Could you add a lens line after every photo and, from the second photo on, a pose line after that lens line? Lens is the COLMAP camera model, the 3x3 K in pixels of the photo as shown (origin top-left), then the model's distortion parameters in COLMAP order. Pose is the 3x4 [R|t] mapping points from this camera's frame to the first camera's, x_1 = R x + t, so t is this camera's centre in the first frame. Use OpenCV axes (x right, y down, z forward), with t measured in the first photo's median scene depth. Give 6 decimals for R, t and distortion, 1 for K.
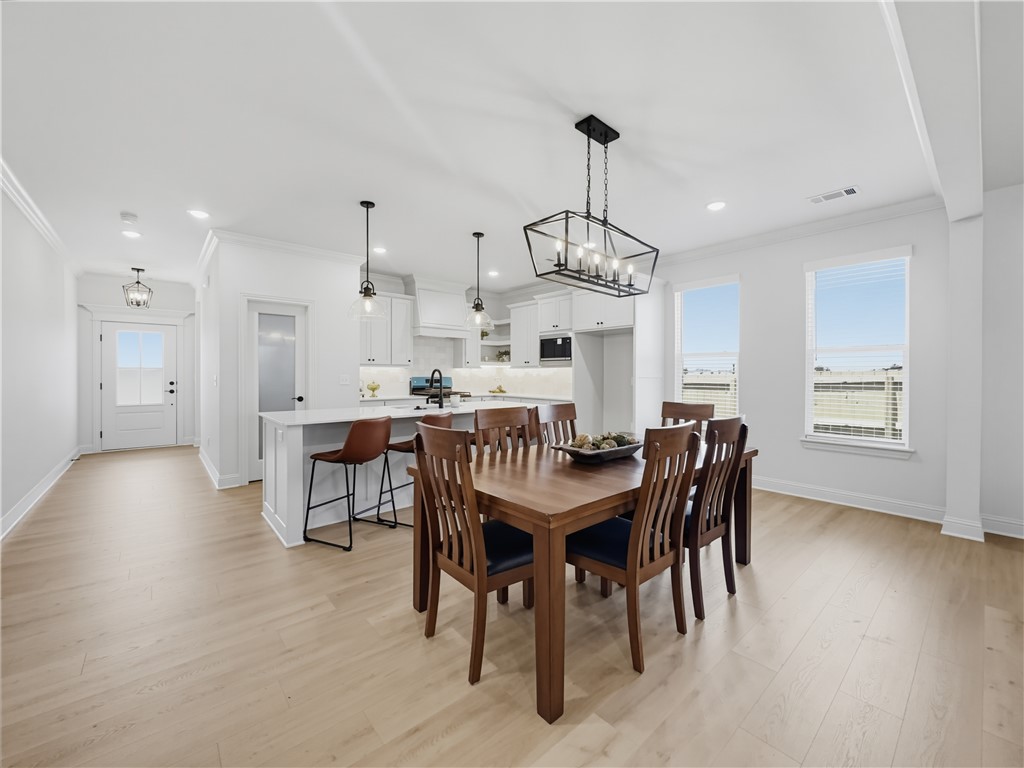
lens RADIAL K [[415.4, 0, 510.1], [0, 415.4, 380.5], [0, 0, 1]] dist [0.003291, 0.001057]
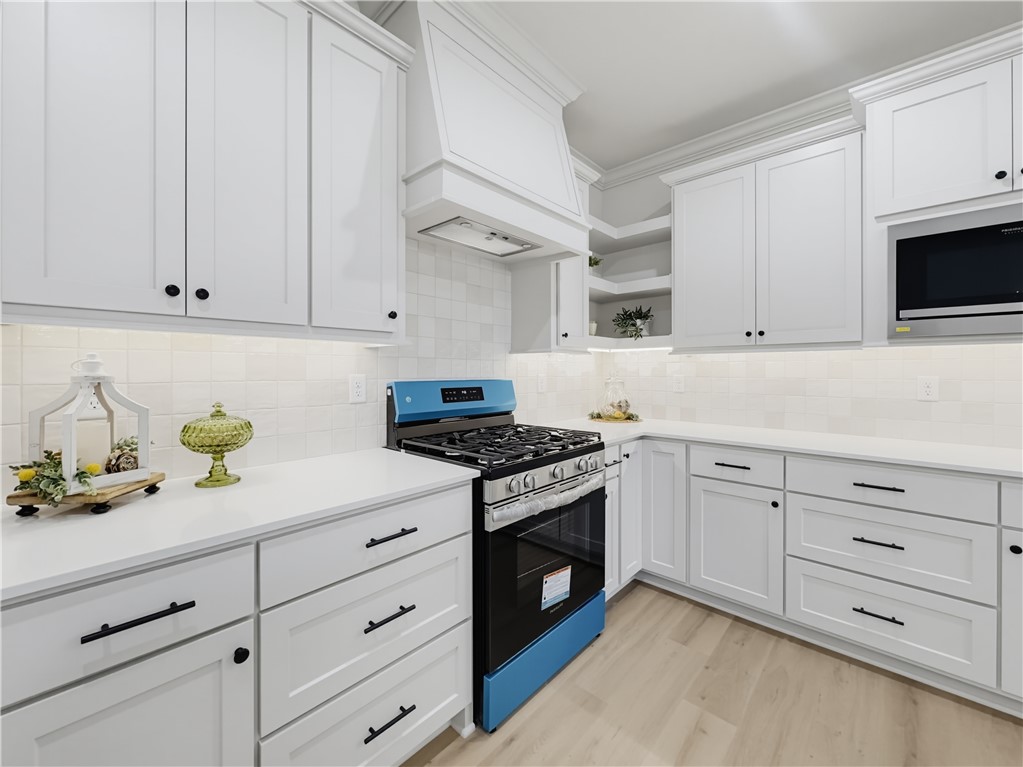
lens RADIAL K [[415.0, 0, 507.3], [0, 415.0, 374.5], [0, 0, 1]] dist [0.003291, 0.001057]
pose [[0.992500, -0.003760, 0.122188, -0.188963], [0.004783, 0.999956, -0.008087, -0.010191], [-0.122153, 0.008611, 0.992474, 0.691540]]
